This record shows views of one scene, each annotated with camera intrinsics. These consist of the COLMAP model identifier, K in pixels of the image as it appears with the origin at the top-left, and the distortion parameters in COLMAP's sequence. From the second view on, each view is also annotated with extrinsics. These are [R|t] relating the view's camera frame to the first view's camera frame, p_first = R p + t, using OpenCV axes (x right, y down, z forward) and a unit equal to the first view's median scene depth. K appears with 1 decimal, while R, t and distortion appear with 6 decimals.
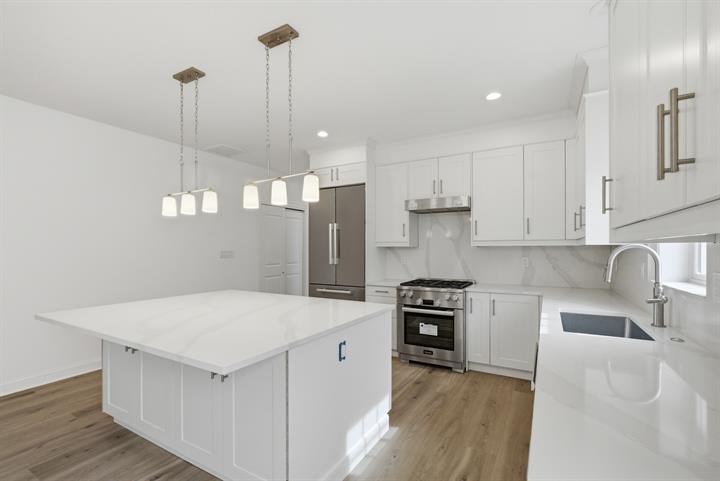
lens RADIAL K [[328.6, 0, 360.1], [0, 328.6, 246.2], [0, 0, 1]] dist [-0.000619, -0.000061]
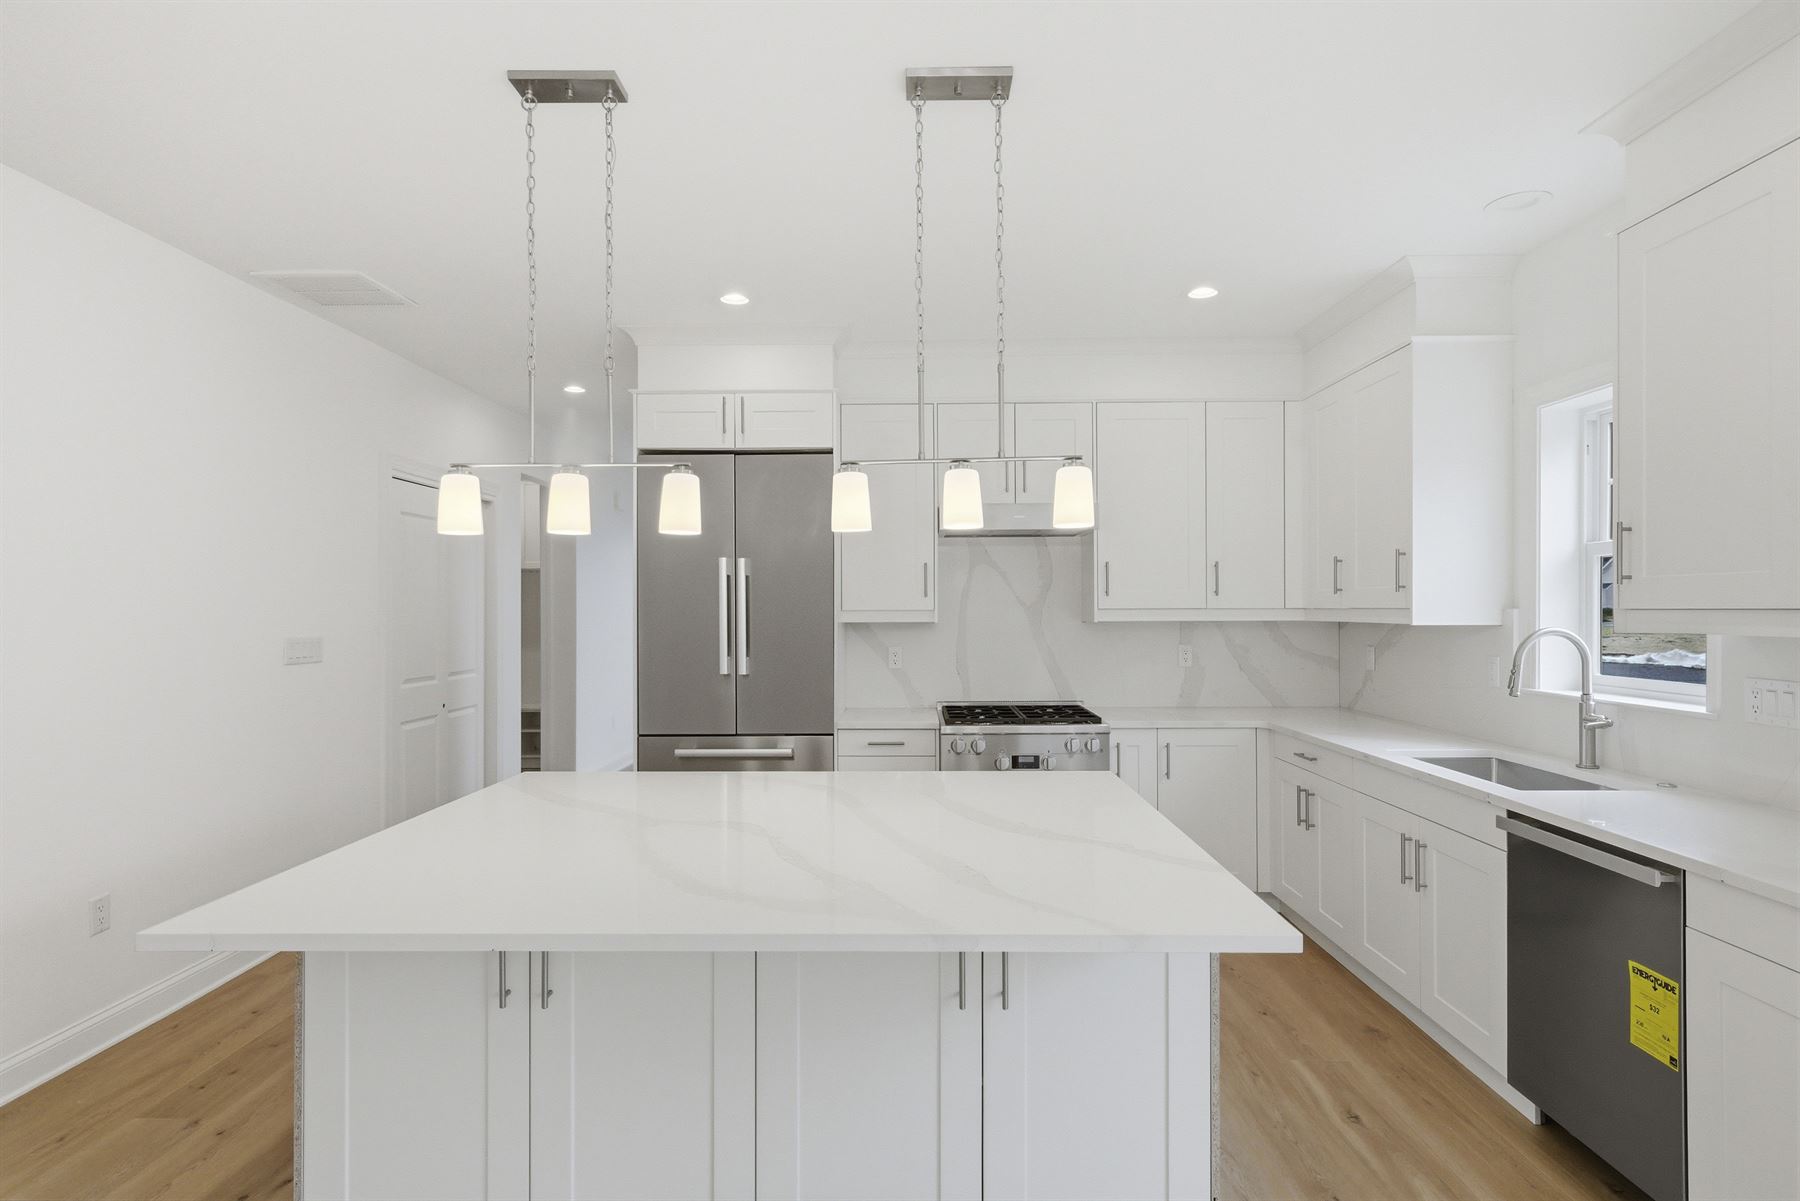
lens RADIAL K [[934.3, 0, 903.5], [0, 934.3, 607.9], [0, 0, 1]] dist [0.000506, -0.000029]
pose [[0.874763, -0.001585, 0.484548, -0.422370], [-0.001161, 0.999985, 0.005367, -0.022186], [-0.484549, -0.005257, 0.874748, 0.053717]]
